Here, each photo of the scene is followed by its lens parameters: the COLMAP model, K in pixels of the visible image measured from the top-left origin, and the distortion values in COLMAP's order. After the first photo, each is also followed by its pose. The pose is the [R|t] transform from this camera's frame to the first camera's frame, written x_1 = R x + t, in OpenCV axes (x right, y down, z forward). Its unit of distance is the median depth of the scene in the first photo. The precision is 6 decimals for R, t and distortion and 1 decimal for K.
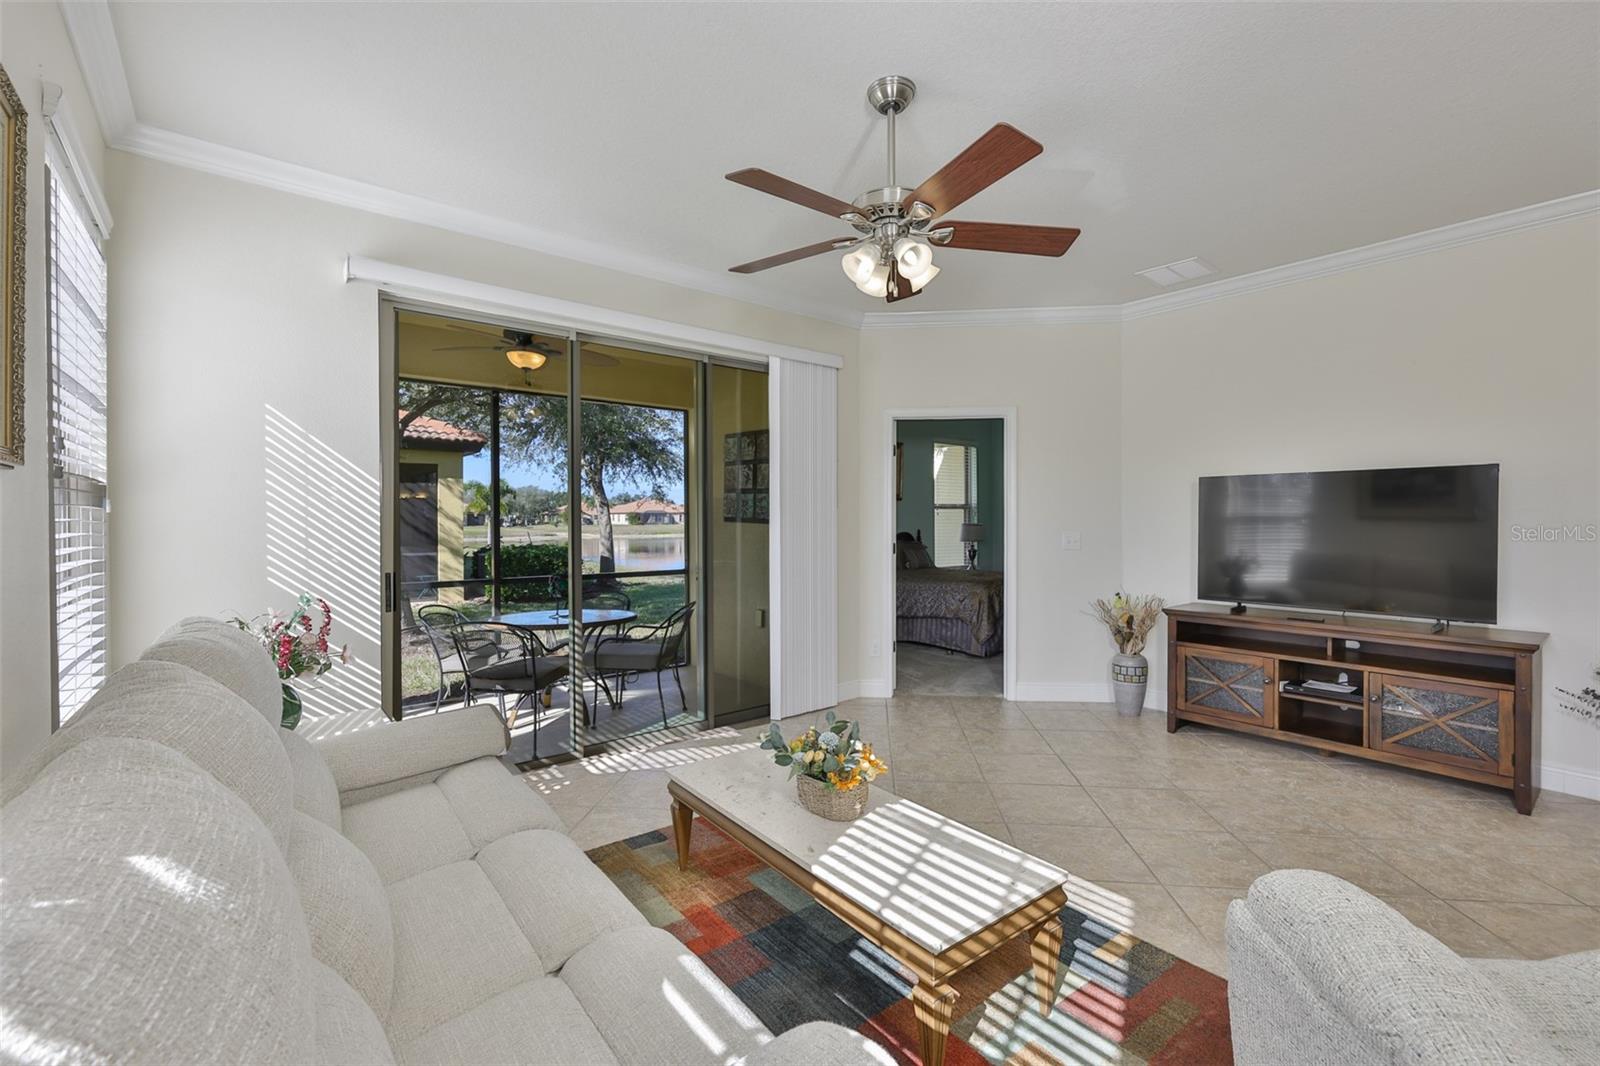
lens RADIAL K [[685.9, 0, 806.6], [0, 685.9, 525.7], [0, 0, 1]] dist [-0.001946, 0.000507]
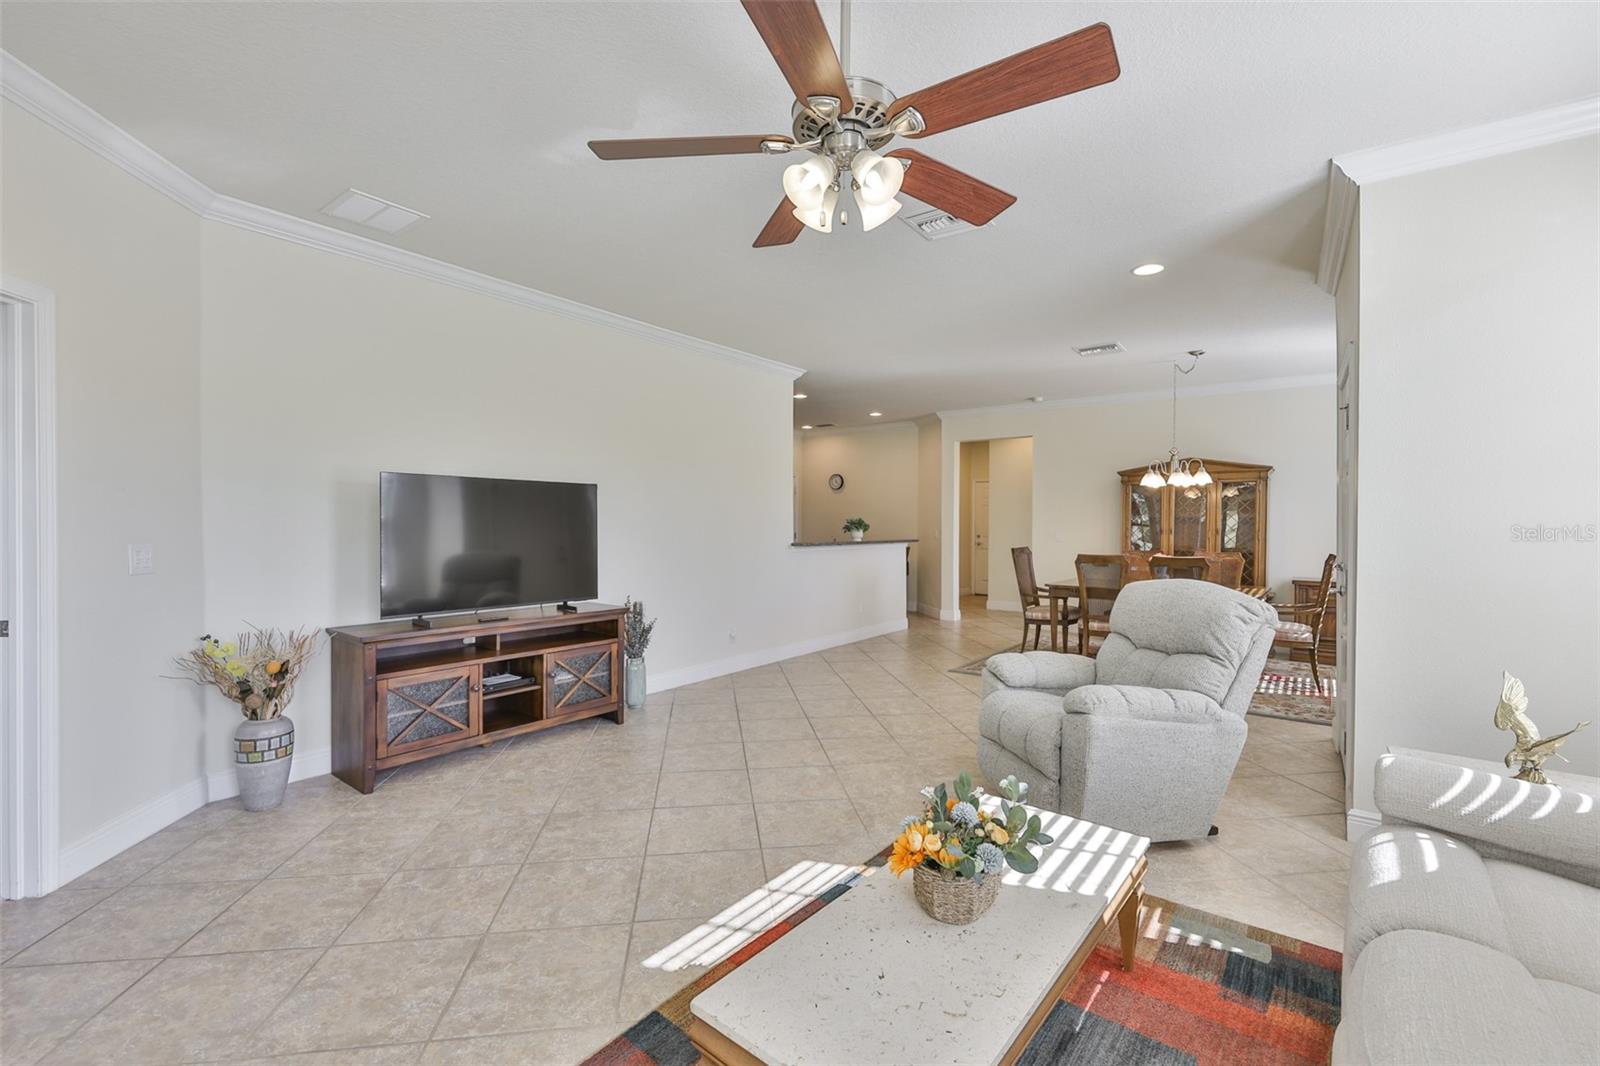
lens RADIAL K [[685.9, 0, 793.4], [0, 685.9, 523.9], [0, 0, 1]] dist [-0.001946, 0.000507]
pose [[-0.225138, 0.004255, 0.974318, -0.359780], [0.002869, 0.999989, -0.003704, -0.002421], [-0.974323, 0.001962, -0.225148, 0.732321]]
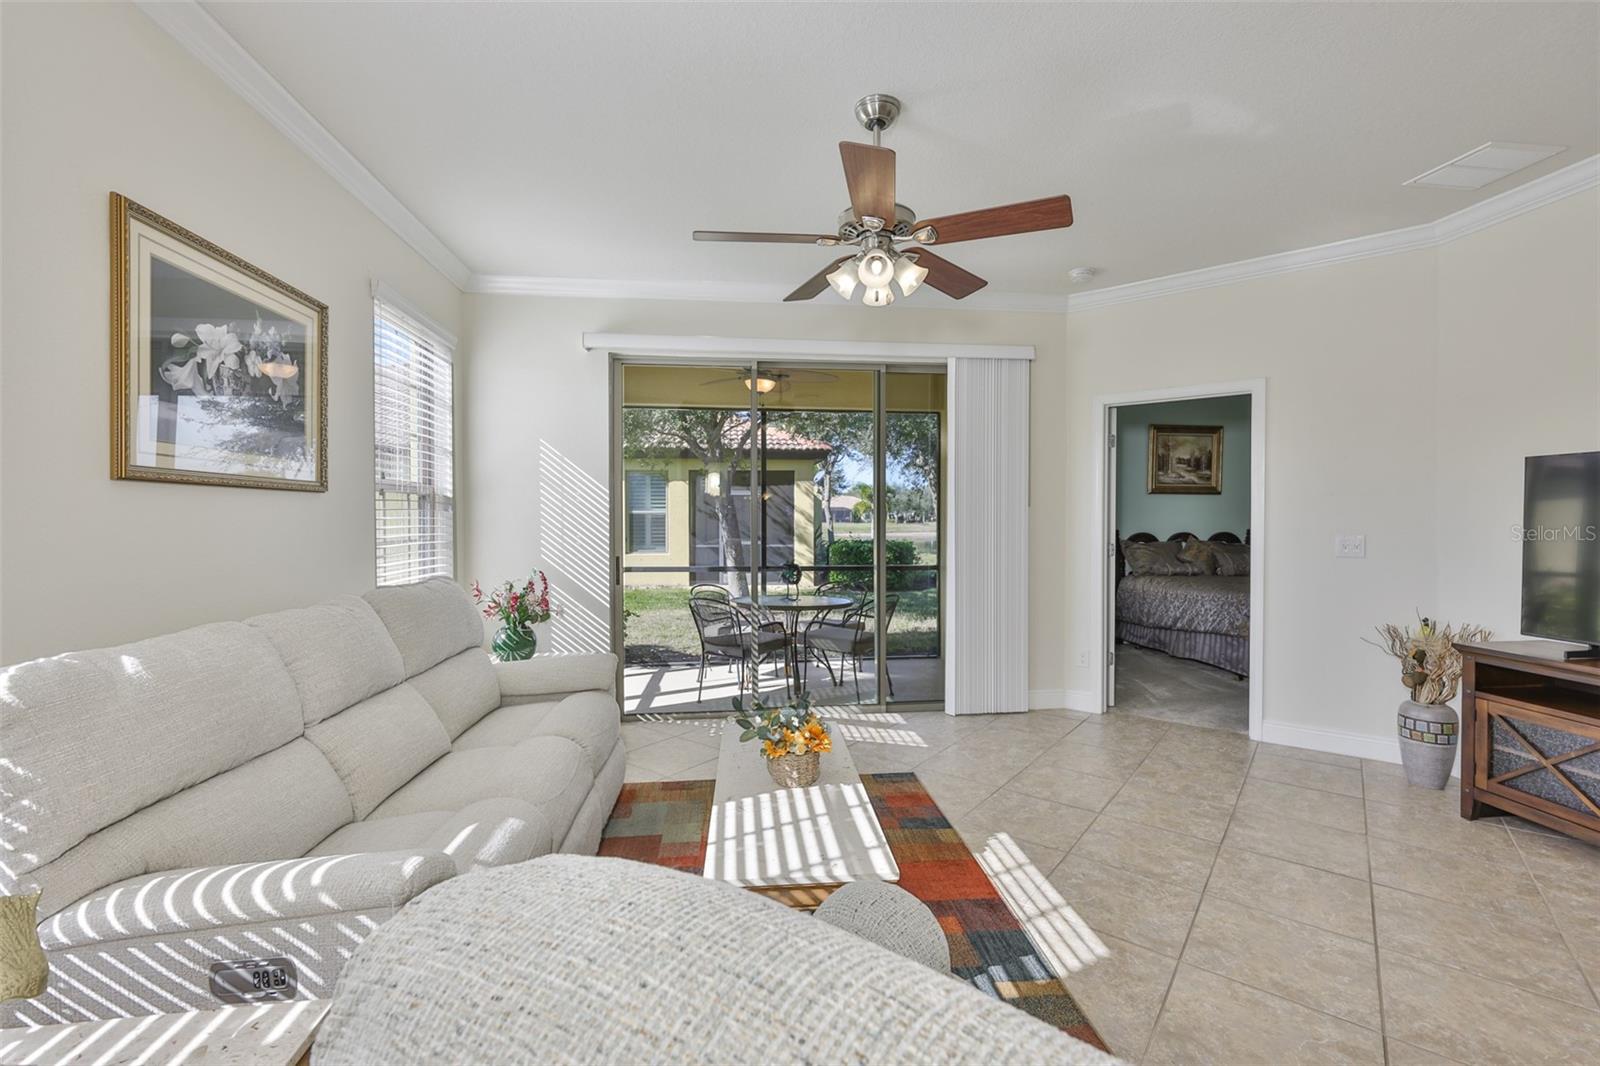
lens RADIAL K [[685.9, 0, 799.0], [0, 685.9, 521.9], [0, 0, 1]] dist [-0.001946, 0.000507]
pose [[0.836255, 0.005225, -0.548316, 0.356530], [-0.005941, 0.999982, 0.000468, -0.000559], [0.548309, 0.002866, 0.836271, 0.034490]]
